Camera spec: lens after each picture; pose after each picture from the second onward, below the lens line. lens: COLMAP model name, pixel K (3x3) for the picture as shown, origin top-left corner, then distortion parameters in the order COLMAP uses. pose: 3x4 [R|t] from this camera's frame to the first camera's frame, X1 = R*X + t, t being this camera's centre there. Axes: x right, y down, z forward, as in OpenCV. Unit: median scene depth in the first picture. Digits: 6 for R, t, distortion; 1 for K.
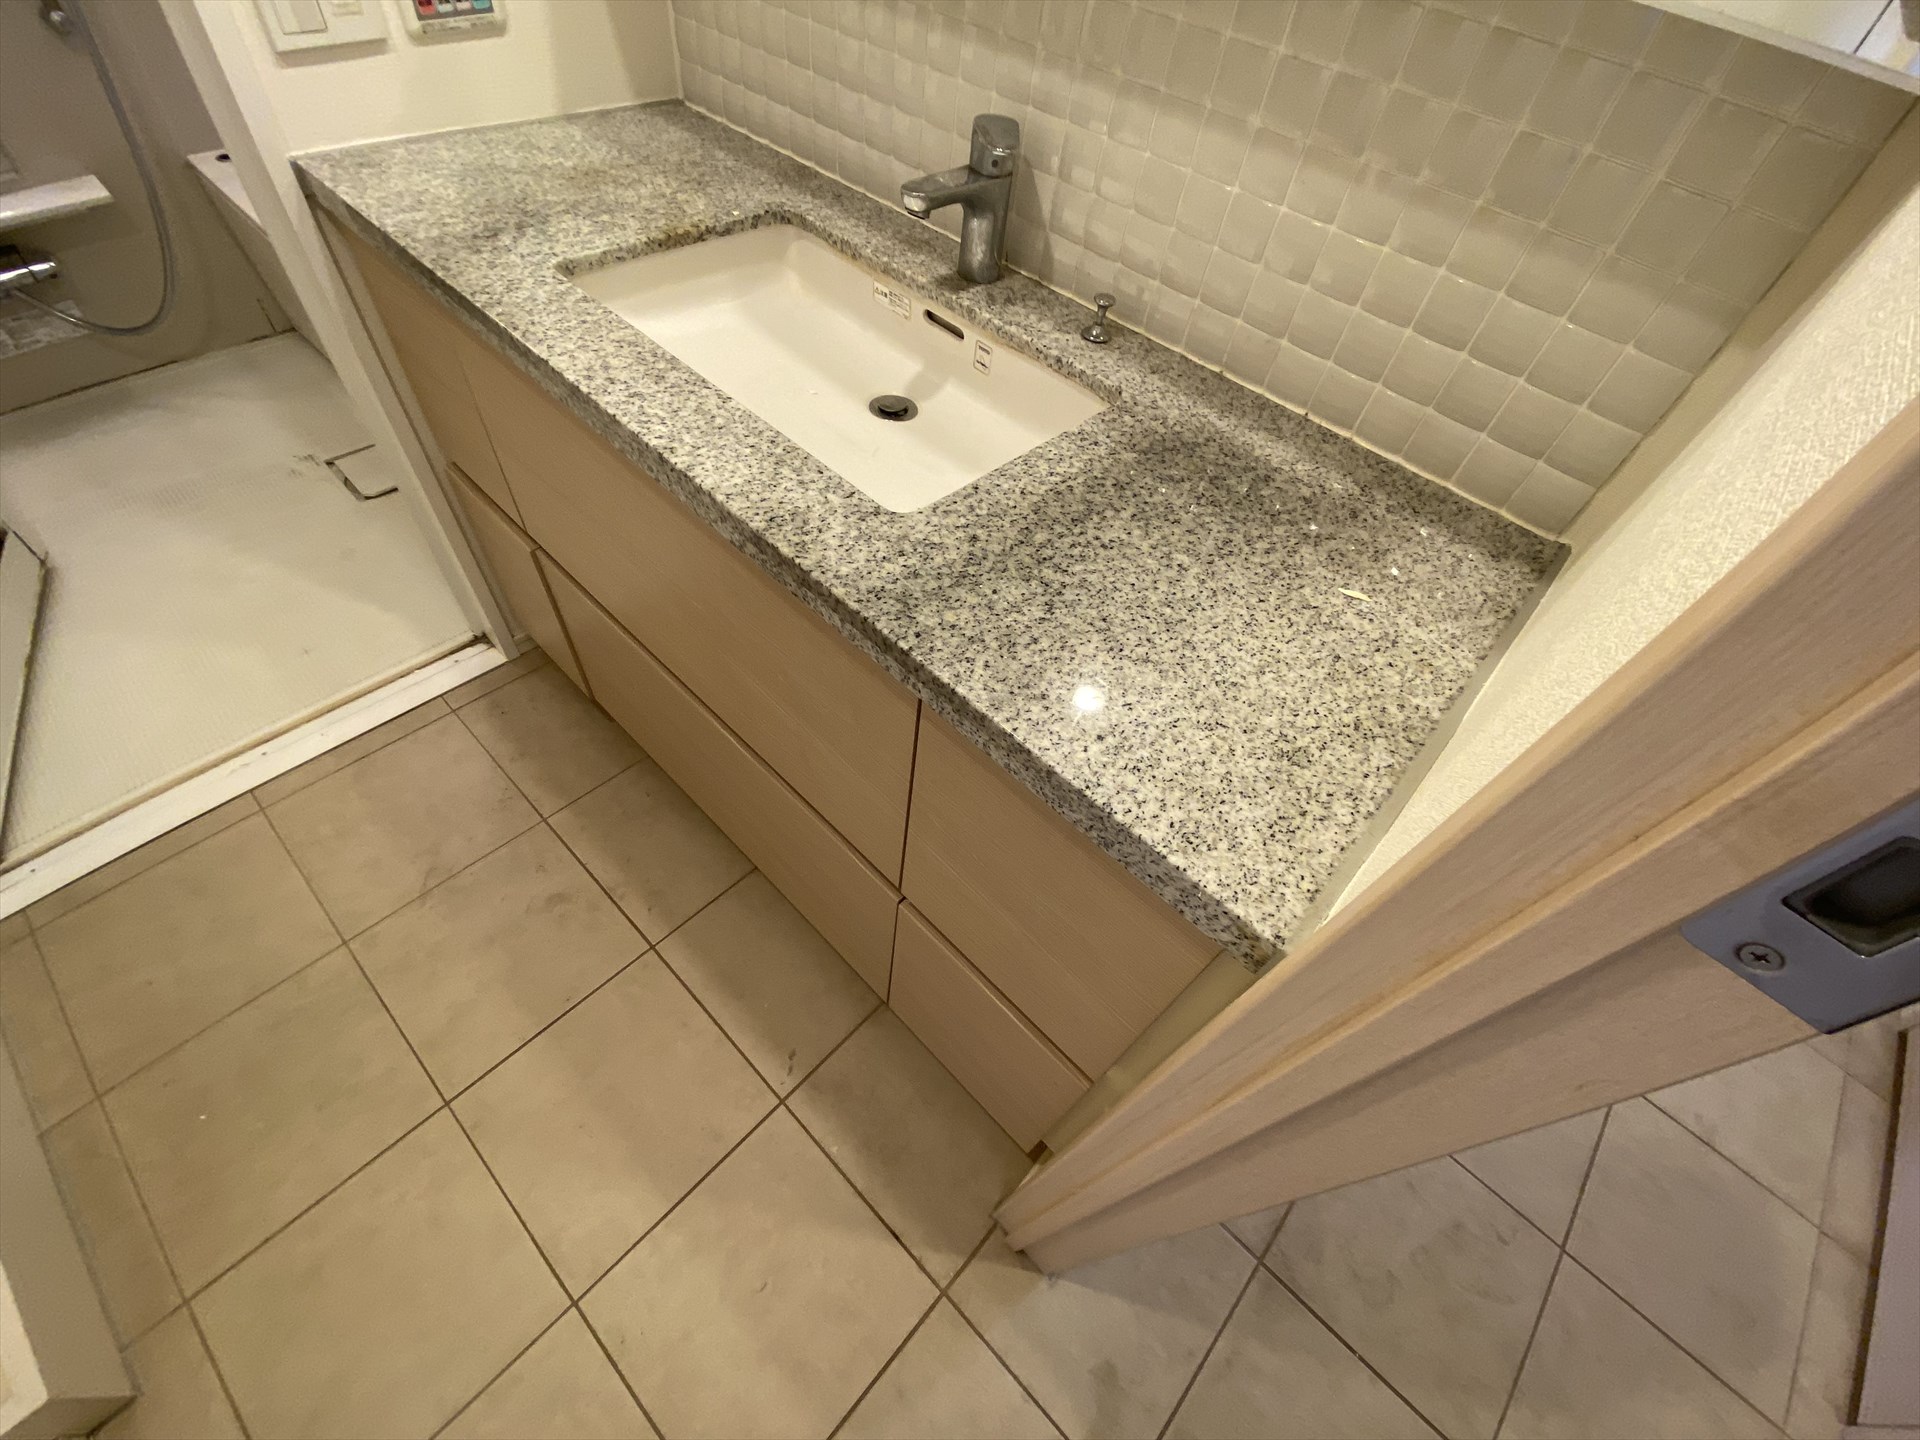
lens RADIAL K [[780.0, 0, 968.2], [0, 780.0, 717.4], [0, 0, 1]] dist [0.001804, -0.012112]
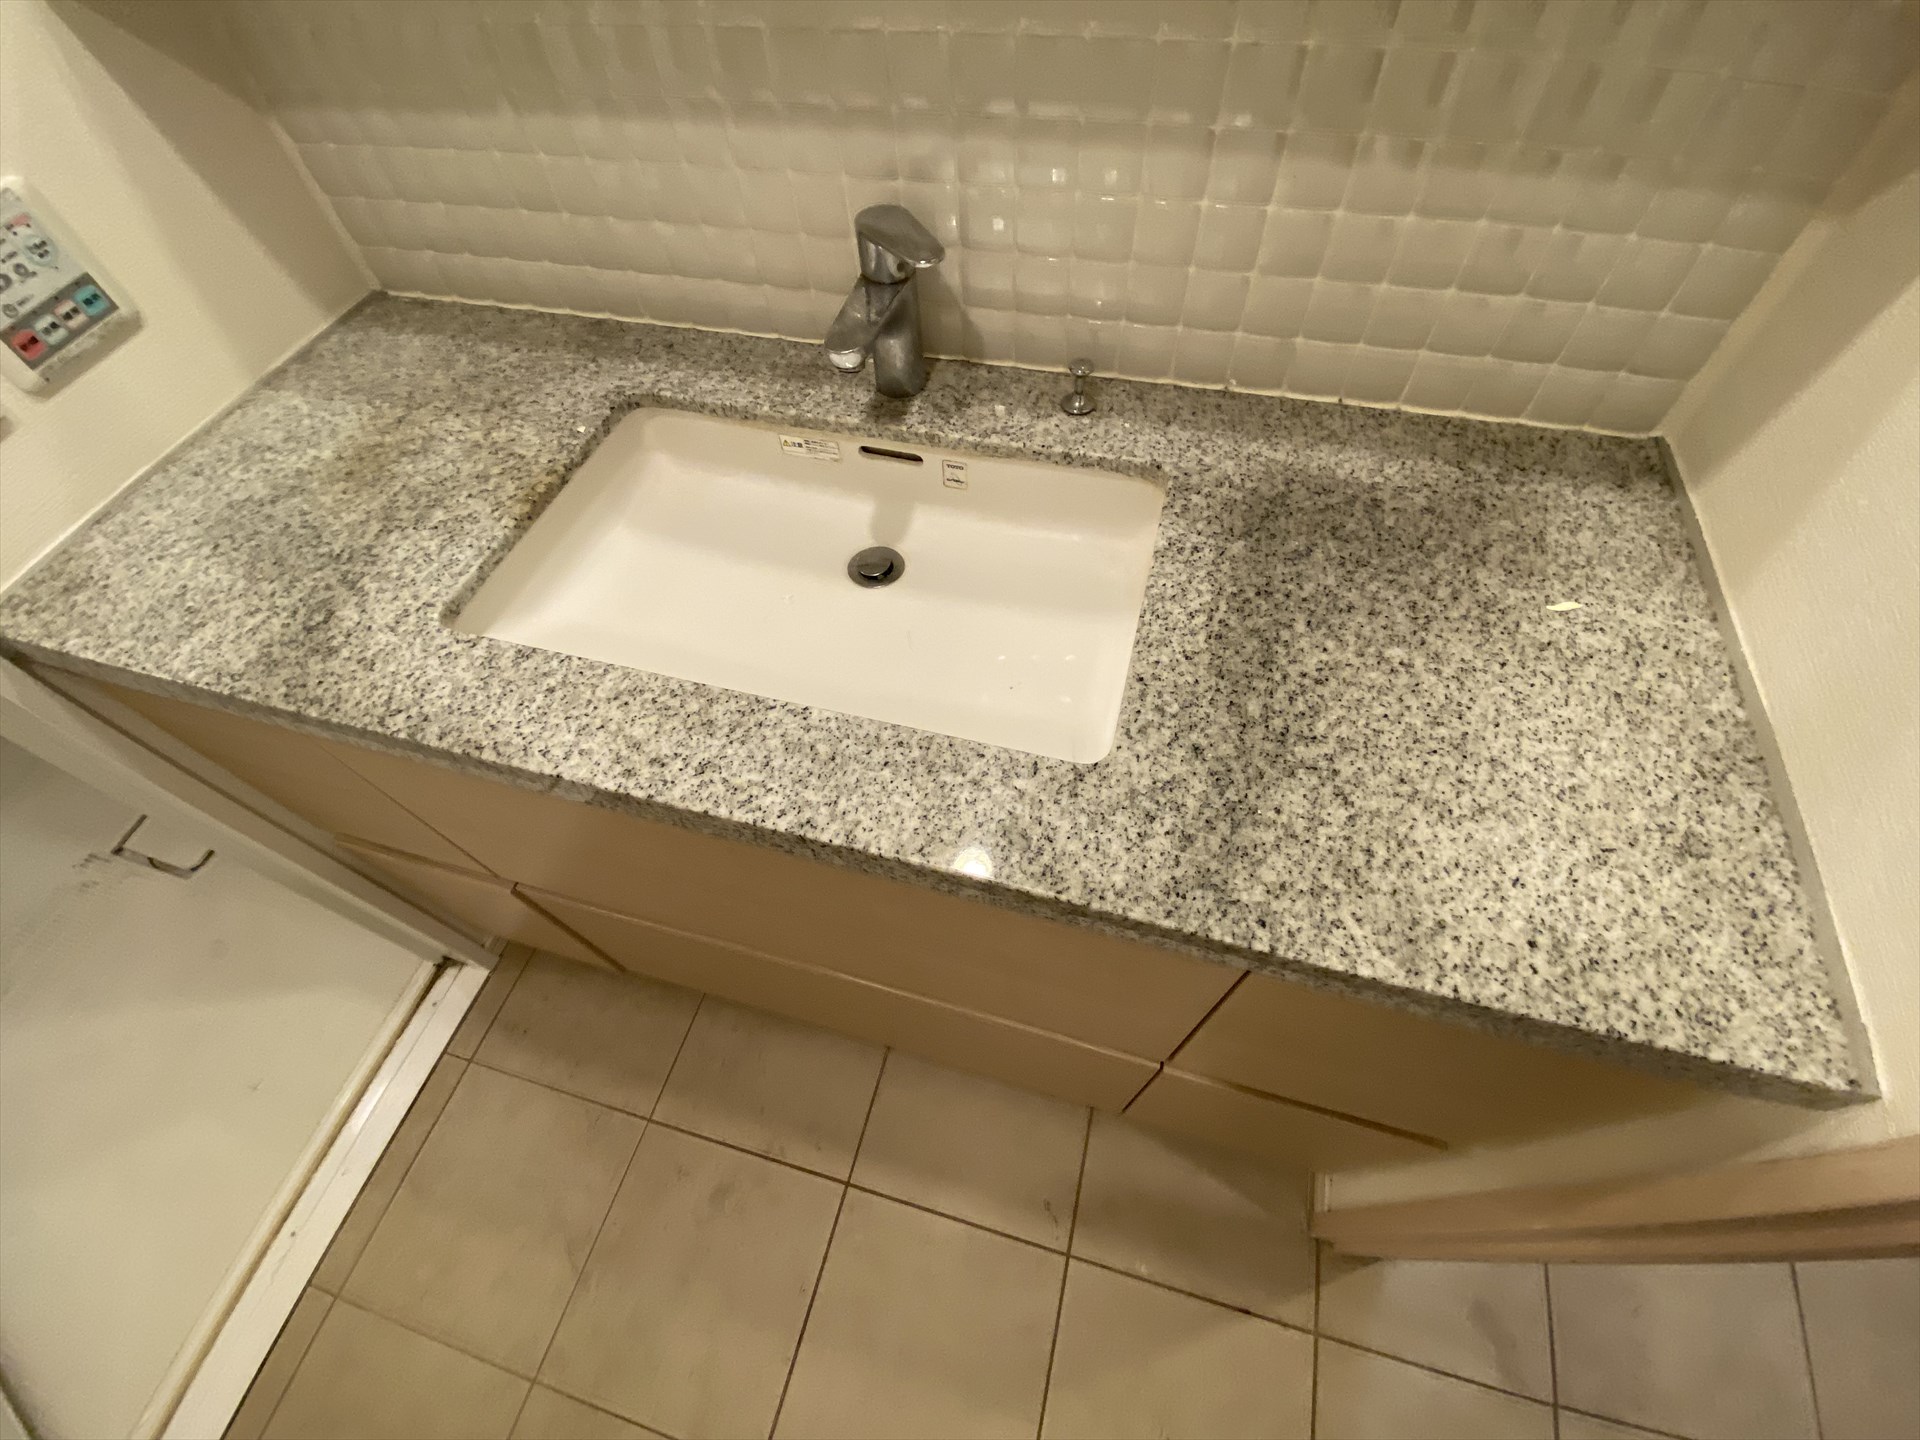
lens RADIAL K [[768.8, 0, 955.0], [0, 768.8, 711.6], [0, 0, 1]] dist [0.018955, -0.023462]
pose [[0.873831, -0.466979, 0.135458, -0.247694], [0.452544, 0.882984, 0.124675, -0.384223], [-0.177828, -0.047644, 0.982908, 0.180702]]
